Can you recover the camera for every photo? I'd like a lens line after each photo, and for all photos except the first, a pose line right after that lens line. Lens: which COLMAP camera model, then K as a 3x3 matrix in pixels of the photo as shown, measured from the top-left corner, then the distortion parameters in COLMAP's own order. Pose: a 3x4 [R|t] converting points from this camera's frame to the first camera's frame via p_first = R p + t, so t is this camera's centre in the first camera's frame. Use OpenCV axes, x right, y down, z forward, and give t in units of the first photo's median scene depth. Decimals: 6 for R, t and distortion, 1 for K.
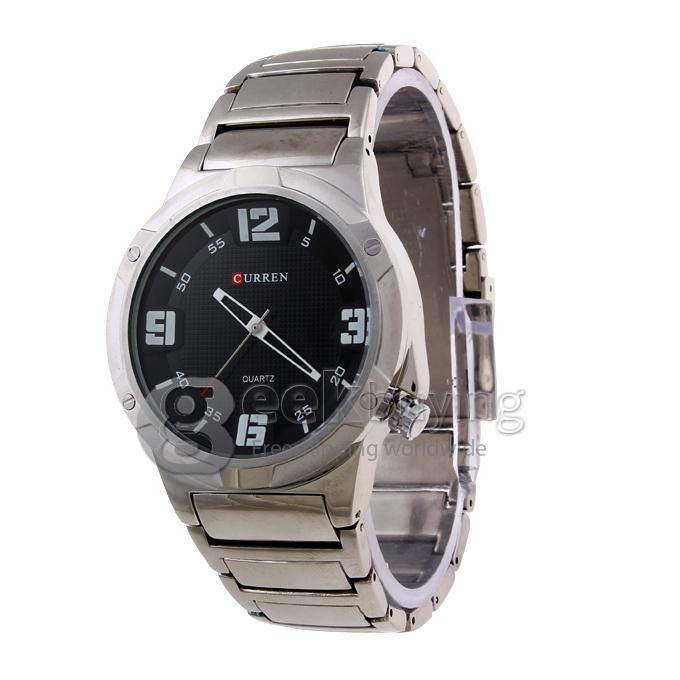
lens RADIAL K [[3035.9, 0, 342.7], [0, 3035.9, 338.5], [0, 0, 1]] dist [-1.143100, 0.000000]
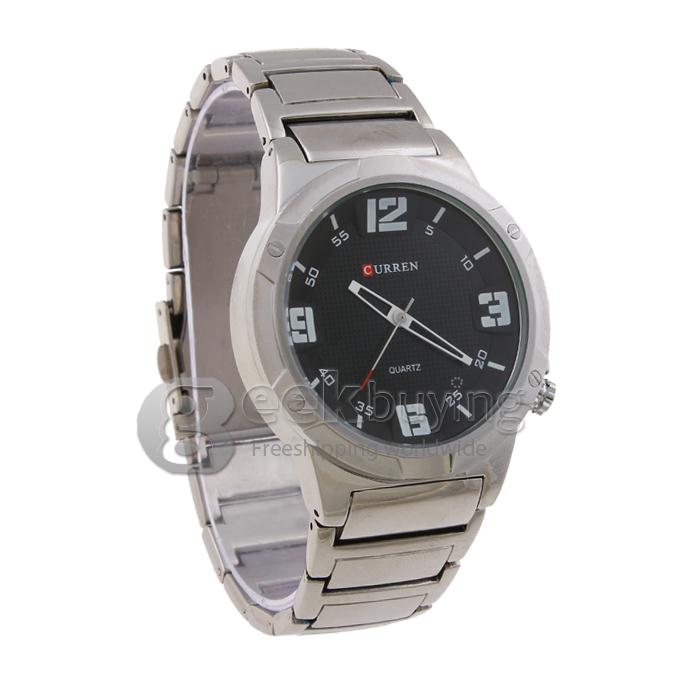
lens RADIAL K [[3035.9, 0, 339.6], [0, 3035.9, 340.7], [0, 0, 1]] dist [-1.143100, 0.000000]
pose [[0.688784, -0.046402, 0.723480, -0.759299], [0.083578, 0.996378, -0.015665, 0.017834], [-0.720133, 0.071257, 0.690167, 0.328122]]
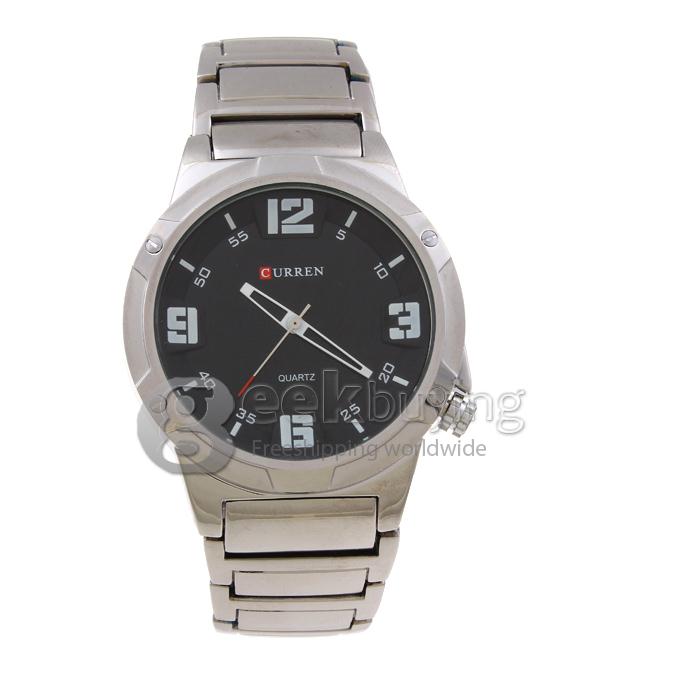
lens RADIAL K [[3035.9, 0, 335.2], [0, 3035.9, 343.6], [0, 0, 1]] dist [-1.143100, 0.000000]
pose [[0.891054, 0.010297, 0.453781, -0.446217], [0.019616, 0.997935, -0.061161, 0.060717], [-0.453474, 0.063399, 0.889012, 0.150854]]
